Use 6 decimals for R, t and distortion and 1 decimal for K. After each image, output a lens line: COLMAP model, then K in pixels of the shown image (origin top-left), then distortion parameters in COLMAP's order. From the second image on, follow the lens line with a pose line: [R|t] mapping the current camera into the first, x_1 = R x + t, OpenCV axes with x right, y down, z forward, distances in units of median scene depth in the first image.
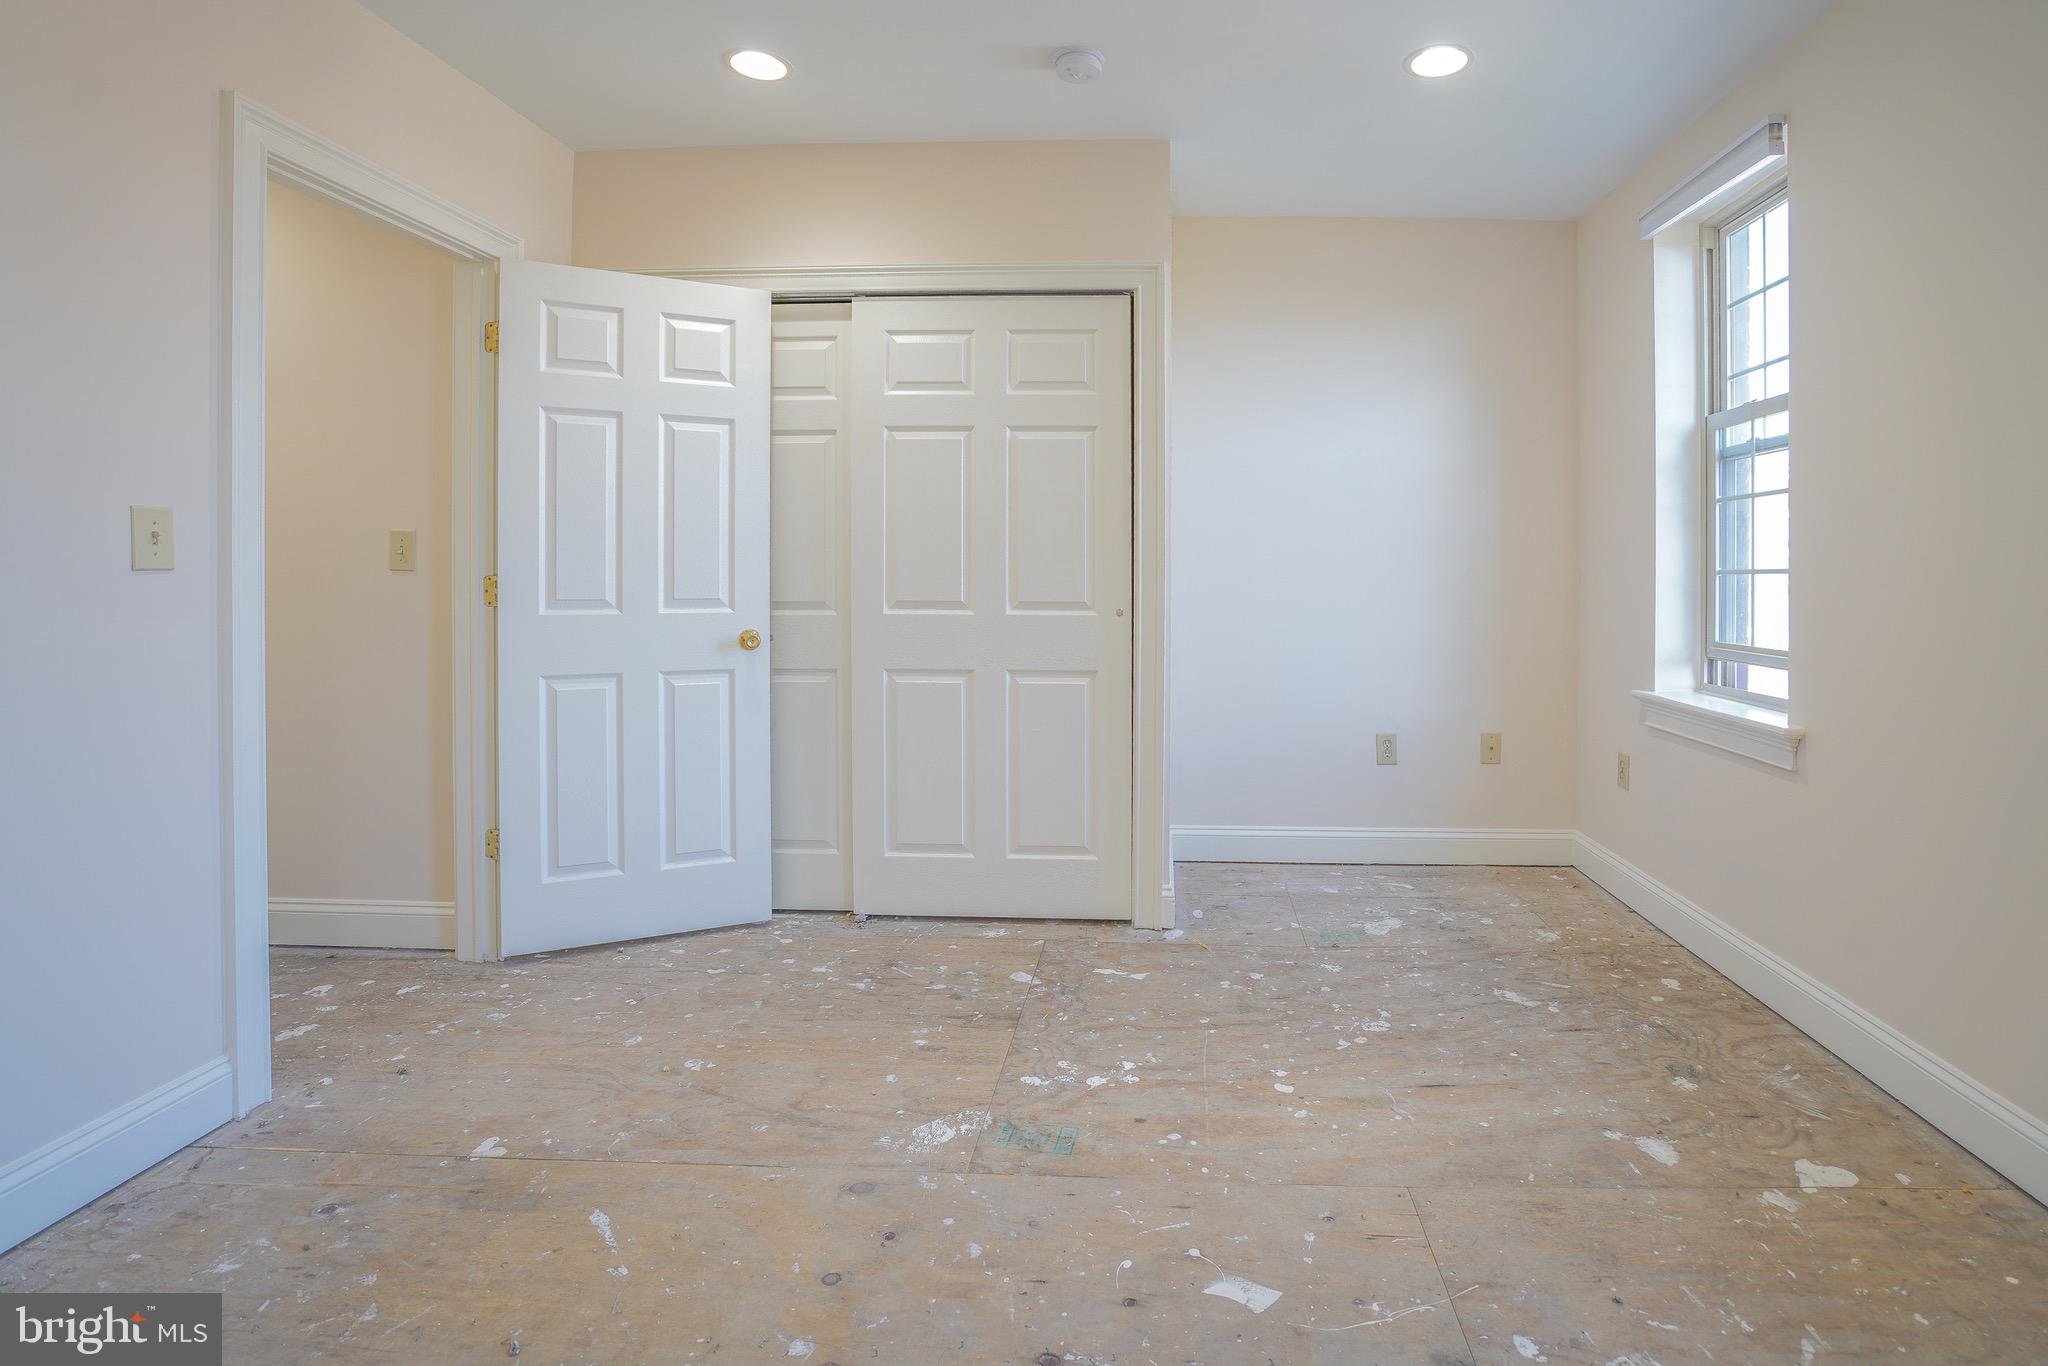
lens RADIAL K [[970.3, 0, 1167.0], [0, 970.3, 567.1], [0, 0, 1]] dist [-0.057012, 0.018255]
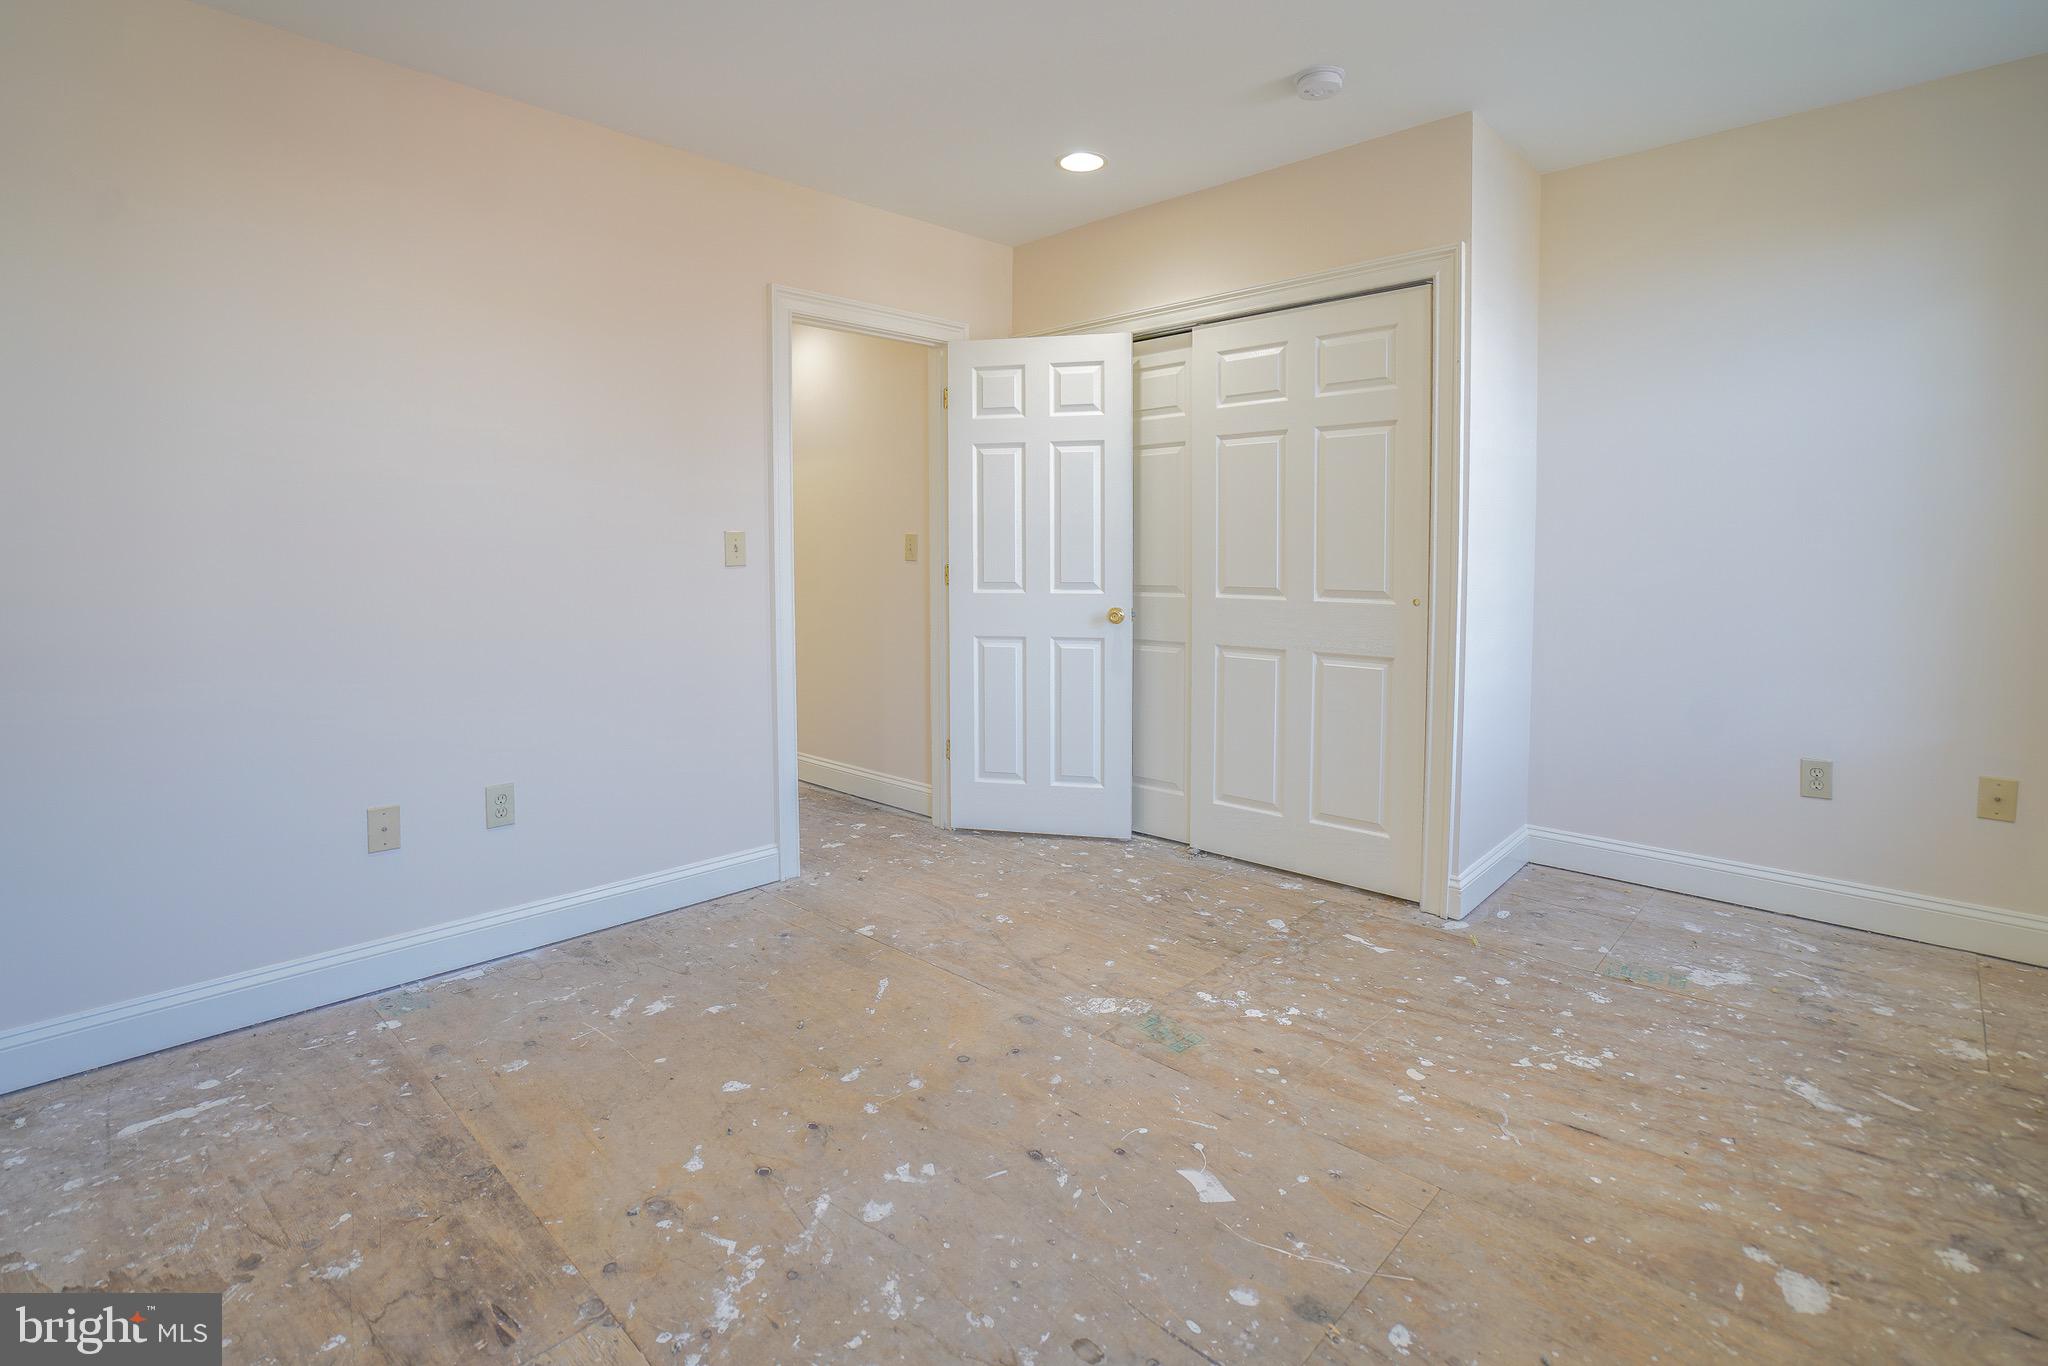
lens RADIAL K [[970.3, 0, 1091.6], [0, 970.3, 584.7], [0, 0, 1]] dist [-0.057012, 0.018255]
pose [[0.763911, 0.019391, -0.645030, 0.431957], [0.009537, 0.999100, 0.041330, -0.021077], [0.645251, -0.037724, 0.763038, 0.014877]]
